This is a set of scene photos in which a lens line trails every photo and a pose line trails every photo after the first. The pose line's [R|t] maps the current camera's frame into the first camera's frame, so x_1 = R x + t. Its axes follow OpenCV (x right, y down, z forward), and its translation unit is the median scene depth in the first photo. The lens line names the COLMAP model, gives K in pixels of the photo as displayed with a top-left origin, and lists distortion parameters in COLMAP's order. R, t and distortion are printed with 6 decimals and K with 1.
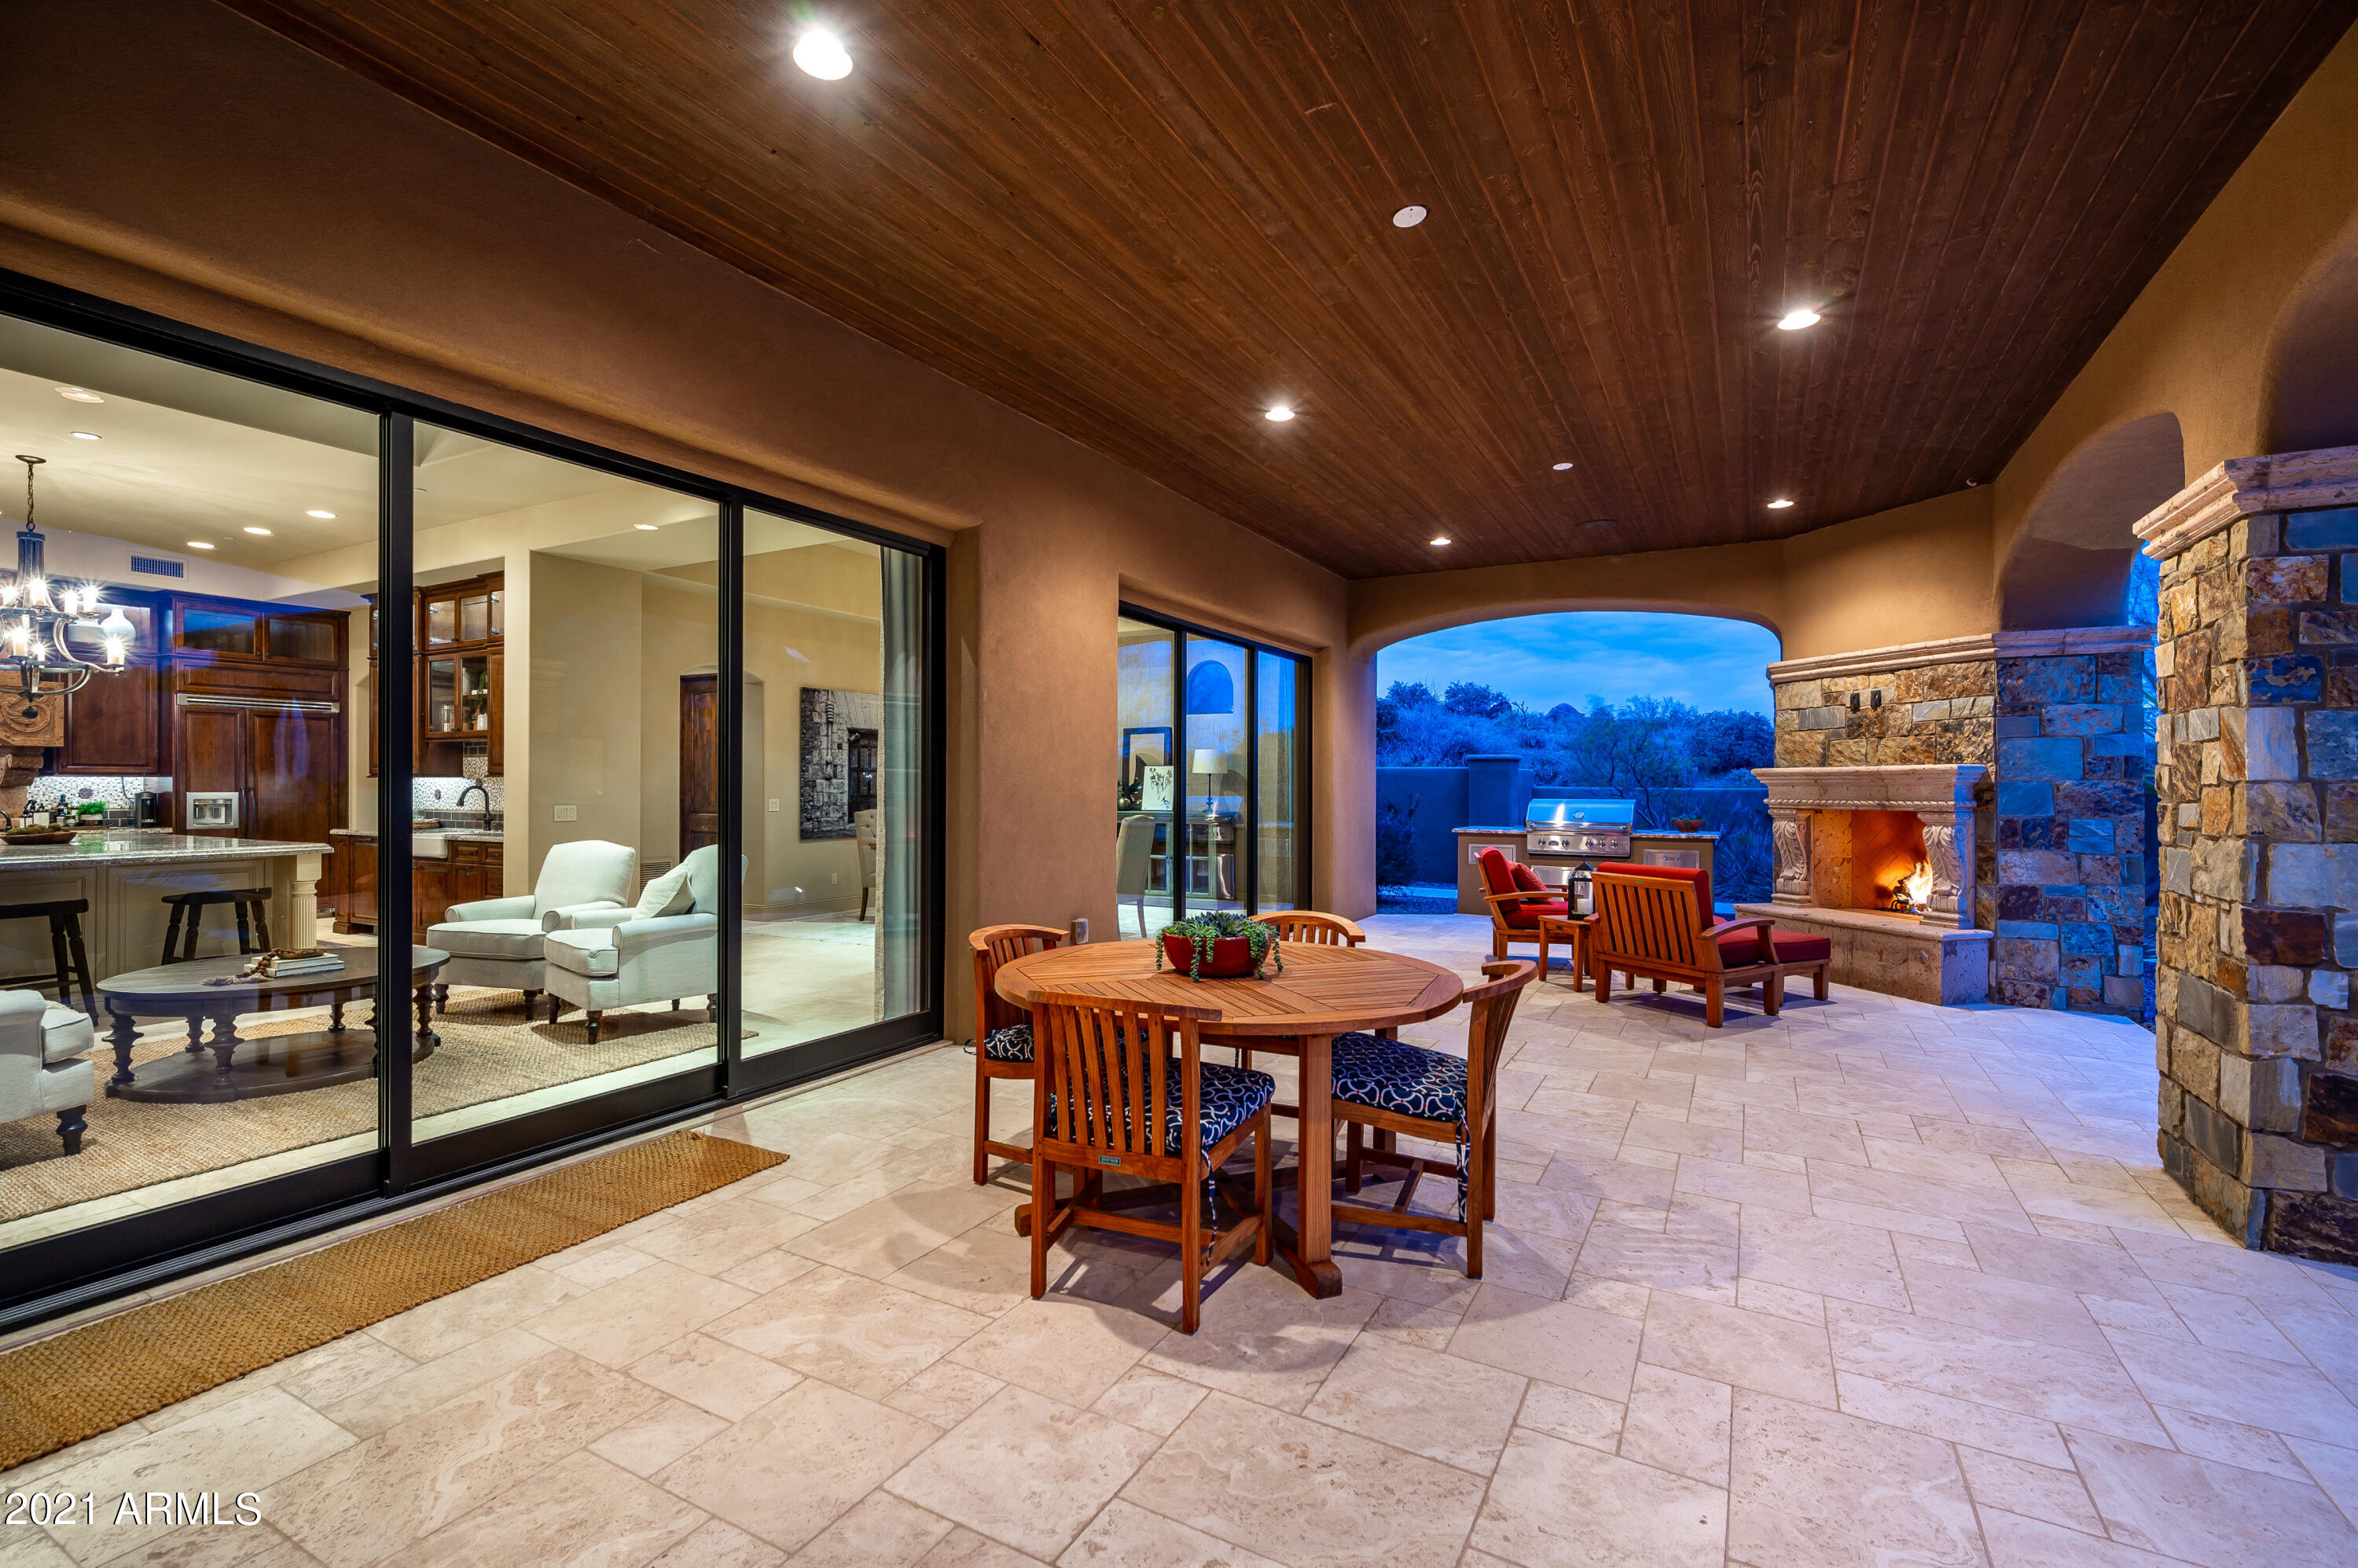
lens RADIAL K [[1056.5, 0, 1179.0], [0, 1056.5, 784.0], [0, 0, 1]] dist [-0.000570, -0.000065]
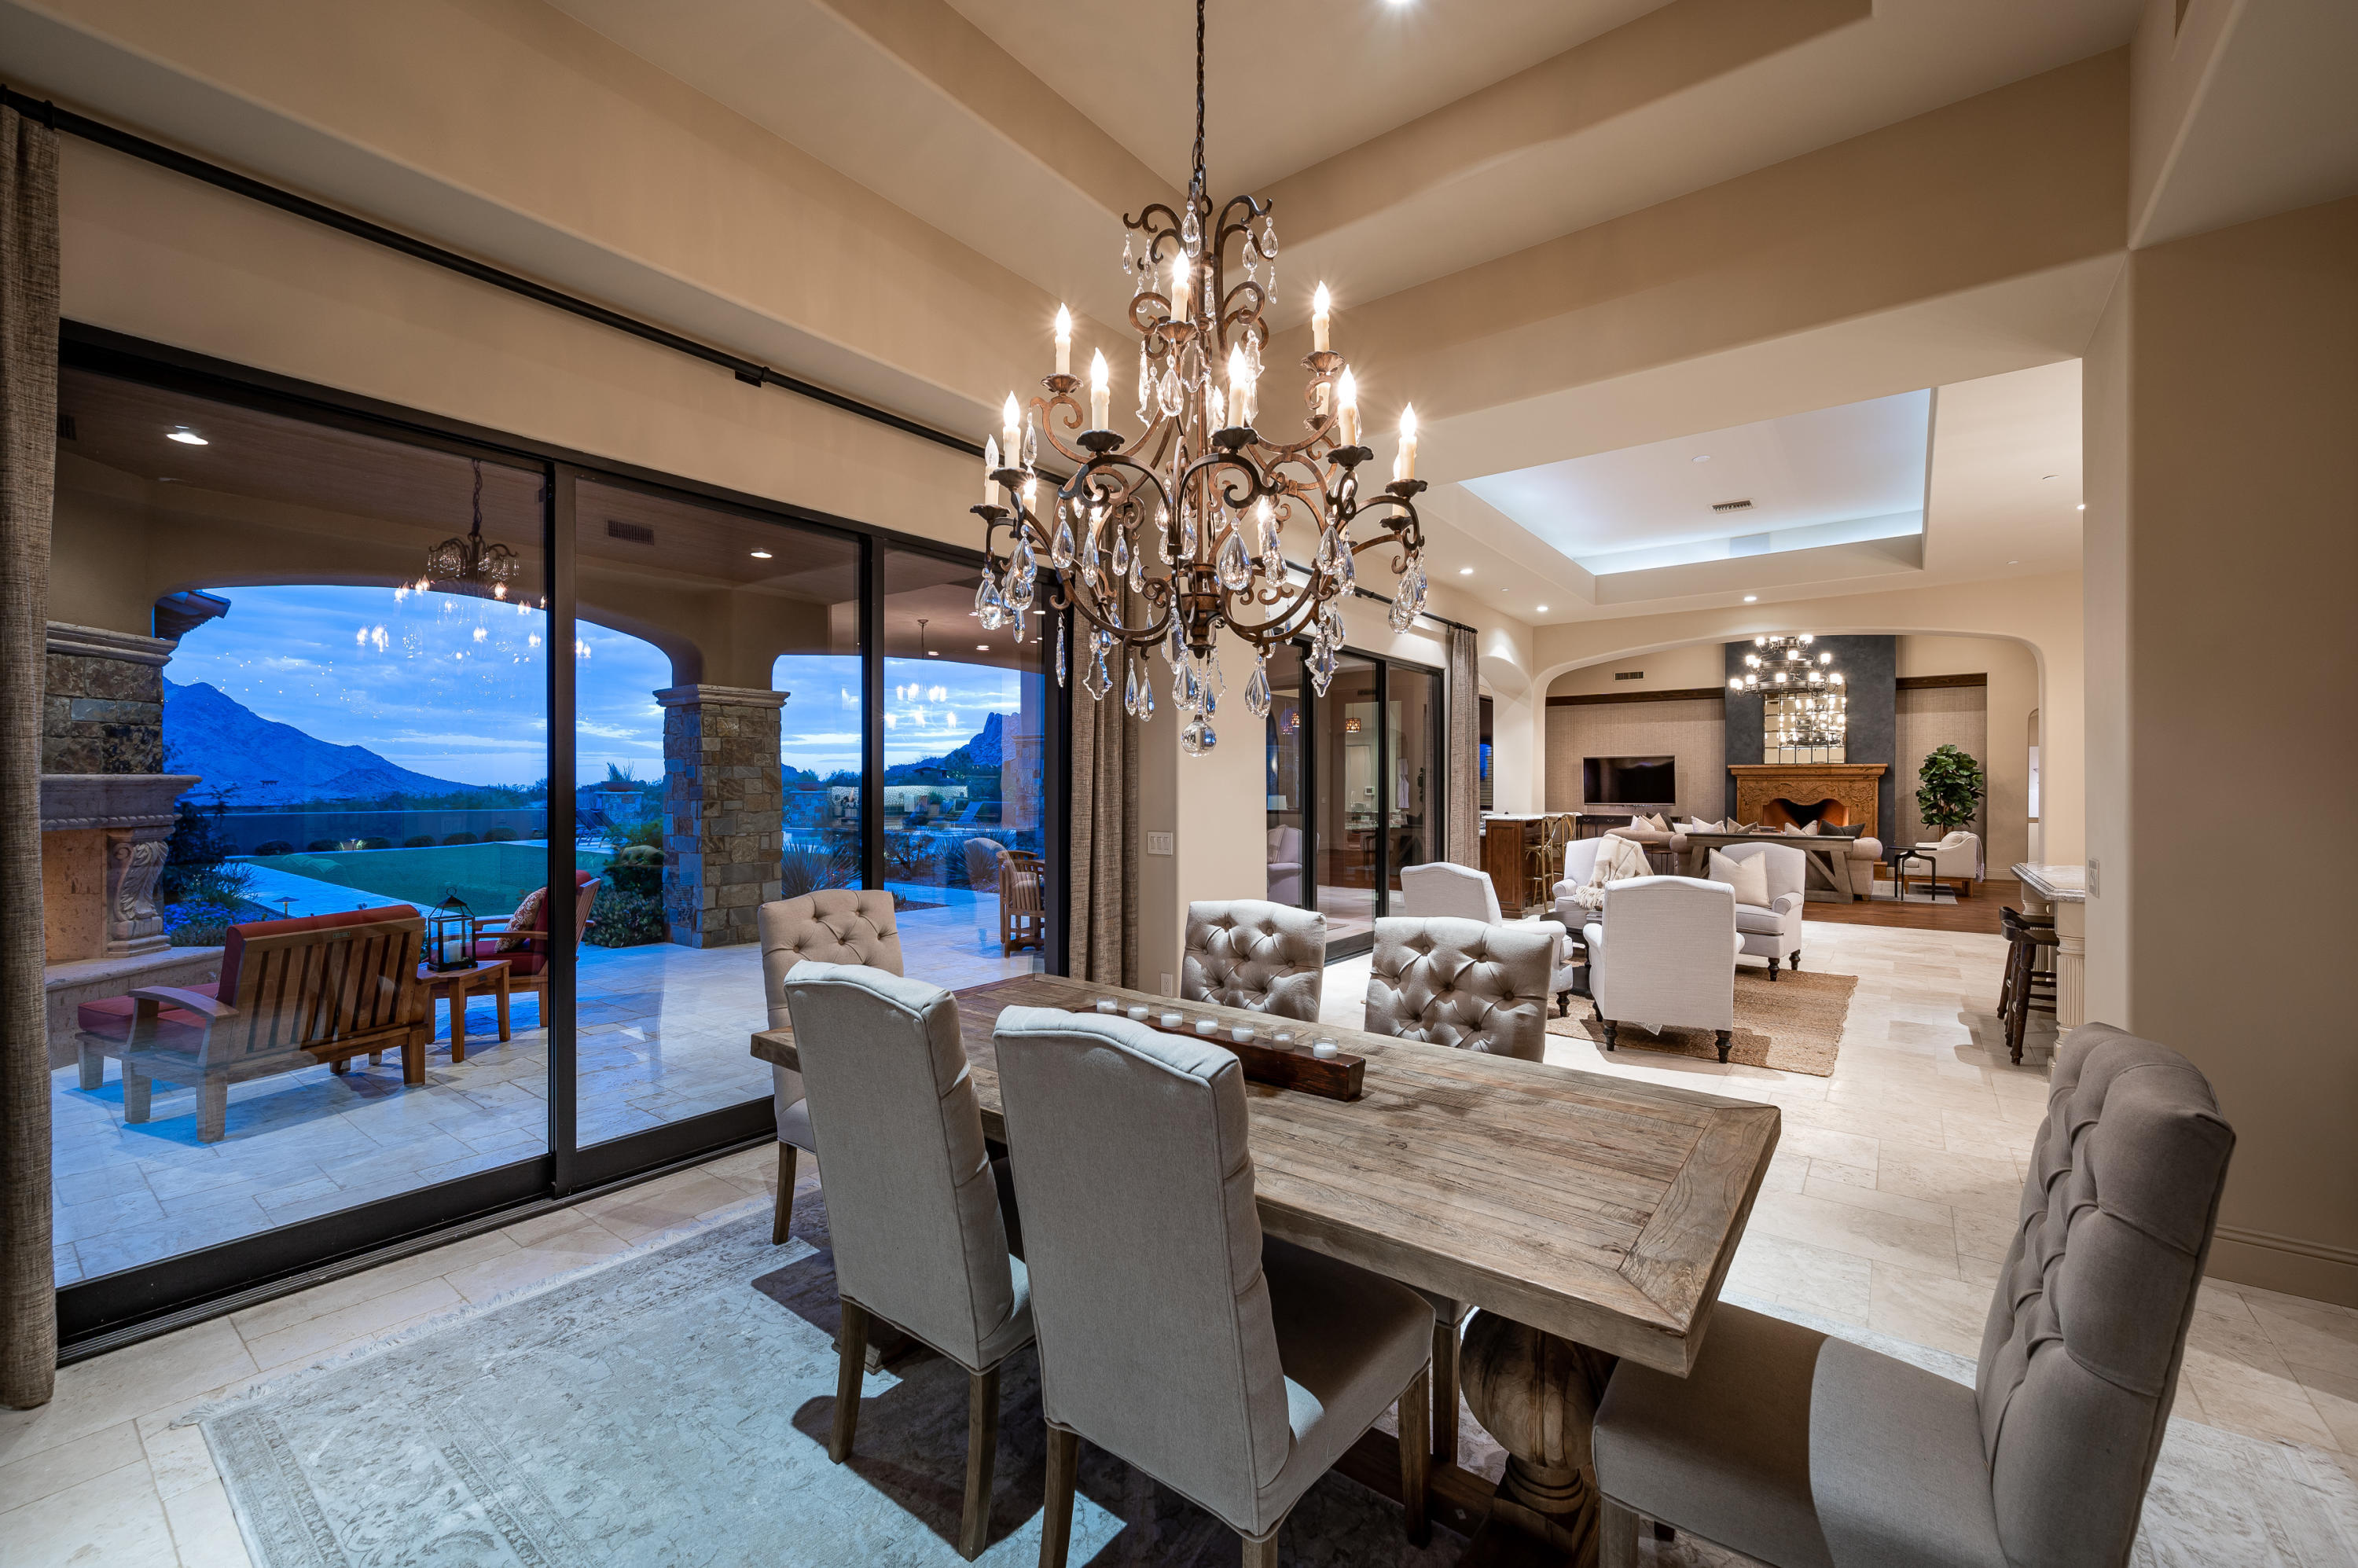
lens RADIAL K [[937.5, 0, 1179.0], [0, 937.5, 784.0], [0, 0, 1]] dist [0.002004, 0.000325]
pose [[-0.987374, -0.006538, 0.158269, -0.269019], [-0.006757, 0.999977, -0.000846, -0.014578], [-0.158259, -0.001904, -0.987396, 1.583379]]
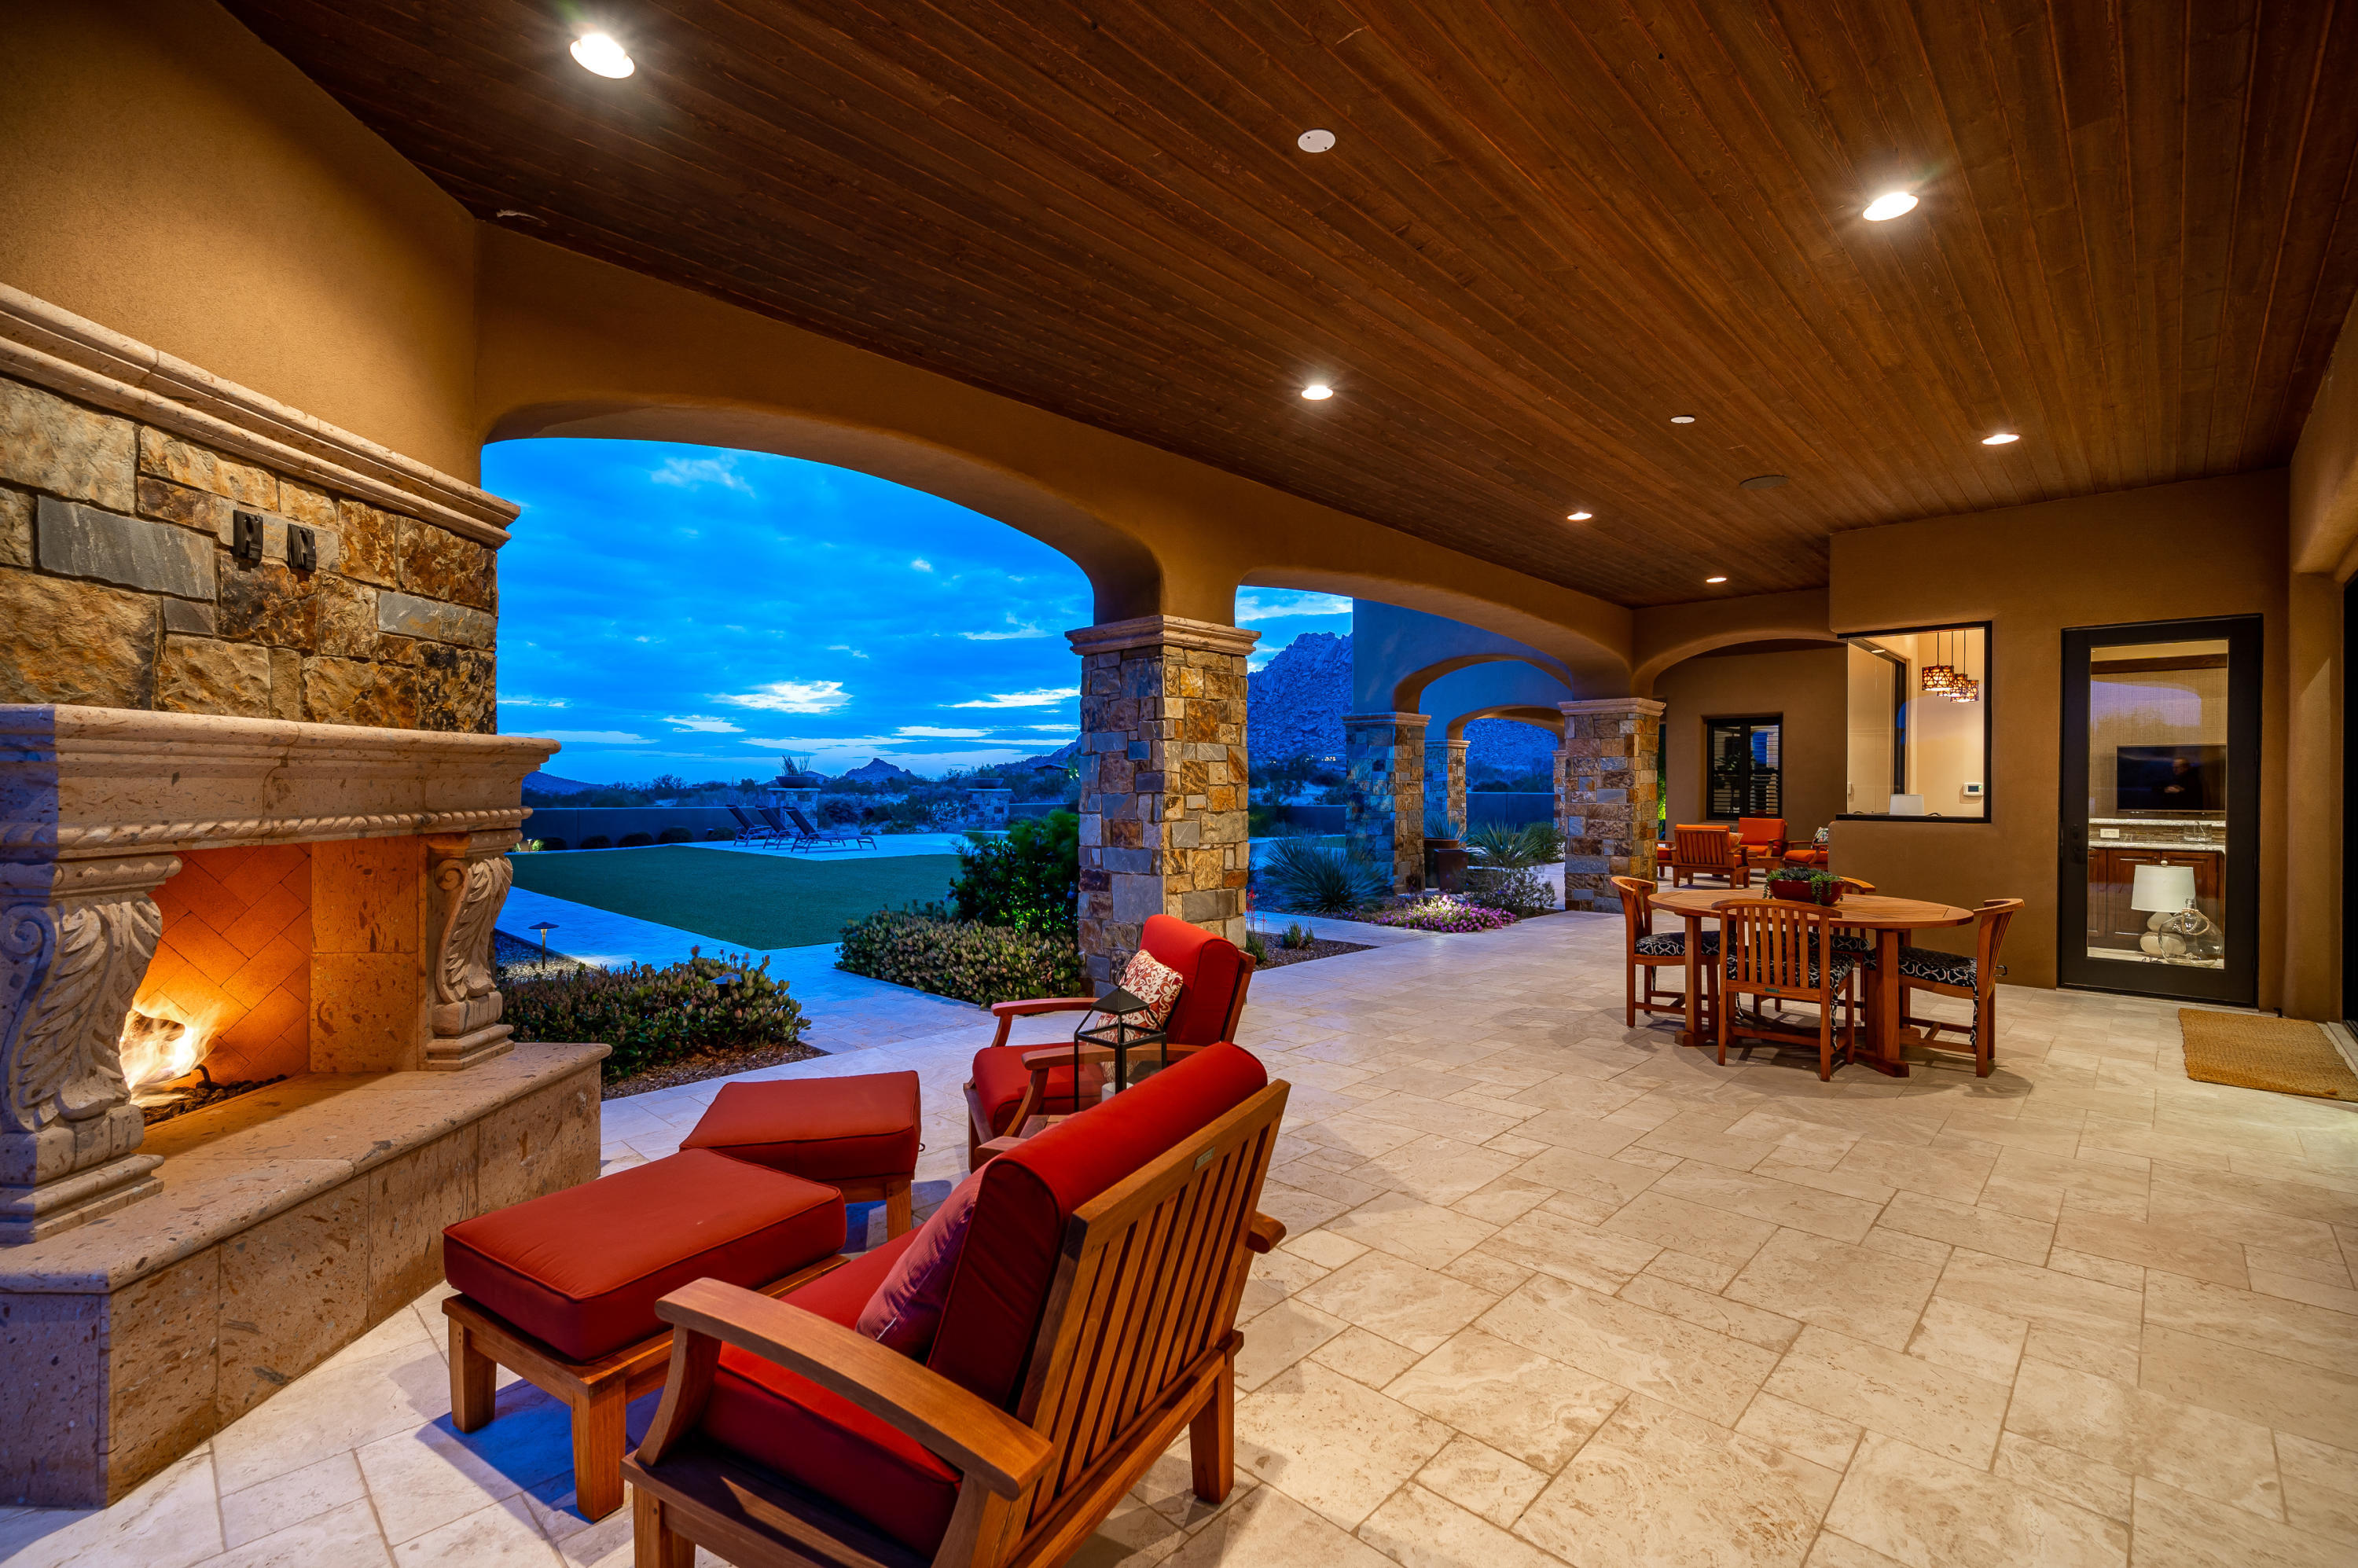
lens RADIAL K [[1008.1, 0, 1179.0], [0, 1008.1, 784.0], [0, 0, 1]] dist [0.000845, 0.000077]
pose [[-0.962954, -0.011344, 0.269428, 0.262438], [-0.012121, 0.999926, -0.001221, 0.001281], [-0.269395, -0.004442, -0.963020, 1.311650]]
